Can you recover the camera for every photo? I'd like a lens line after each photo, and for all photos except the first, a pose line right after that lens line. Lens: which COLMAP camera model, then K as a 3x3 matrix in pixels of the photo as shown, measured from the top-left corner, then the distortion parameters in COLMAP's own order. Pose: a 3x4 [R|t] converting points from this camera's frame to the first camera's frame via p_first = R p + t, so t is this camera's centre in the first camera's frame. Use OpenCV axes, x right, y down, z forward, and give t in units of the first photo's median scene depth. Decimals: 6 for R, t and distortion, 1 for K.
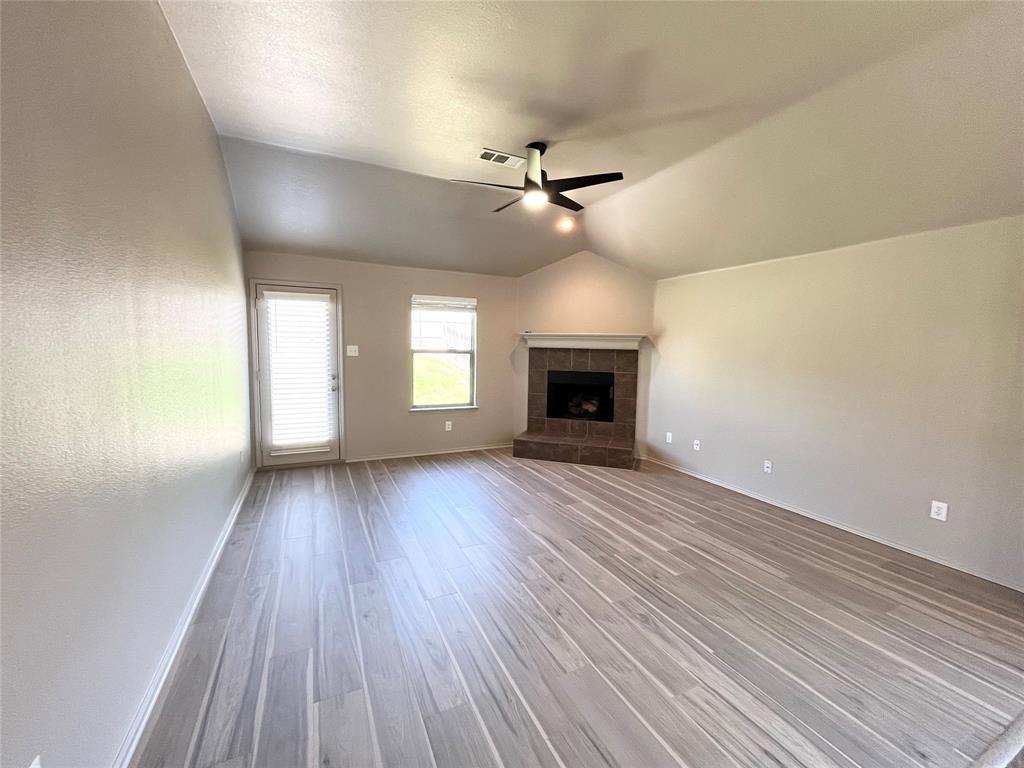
lens RADIAL K [[414.4, 0, 508.0], [0, 414.4, 385.5], [0, 0, 1]] dist [-0.001380, 0.000701]
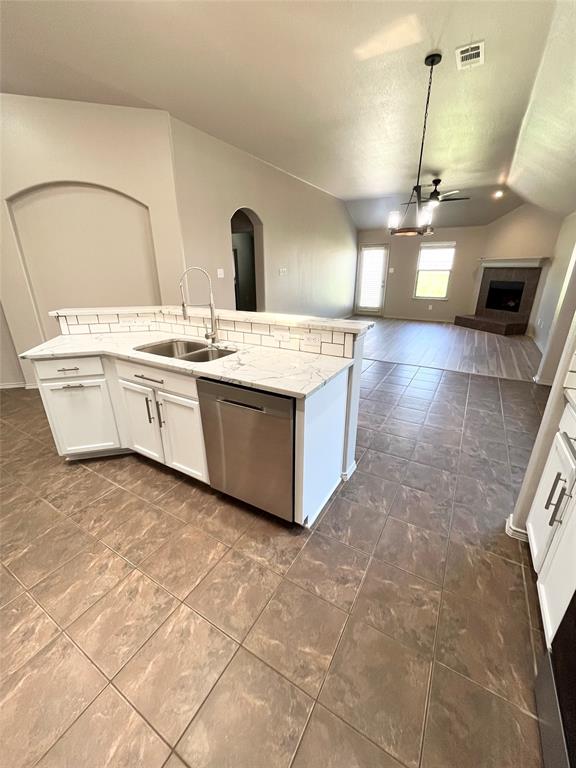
lens RADIAL K [[310.8, 0, 288.0], [0, 310.8, 384.0], [0, 0, 1]] dist [-0.001380, 0.000701]
pose [[0.558743, 0.268703, -0.784605, 0.833323], [-0.063706, 0.957169, 0.282434, 0.072206], [0.826890, -0.107824, 0.551930, -0.544835]]
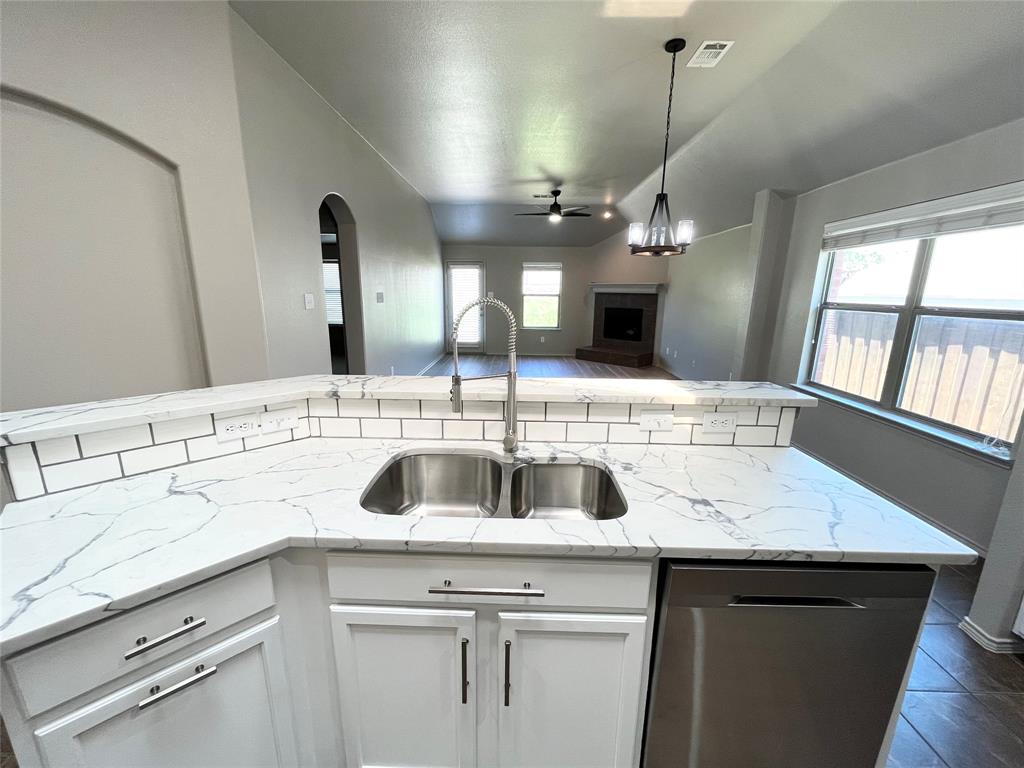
lens RADIAL K [[414.4, 0, 508.0], [0, 414.4, 385.5], [0, 0, 1]] dist [-0.001380, 0.000701]
pose [[0.891248, 0.092440, -0.443995, 0.527108], [-0.036706, 0.990498, 0.132542, 0.066645], [0.452028, -0.101830, 0.886172, -0.626786]]
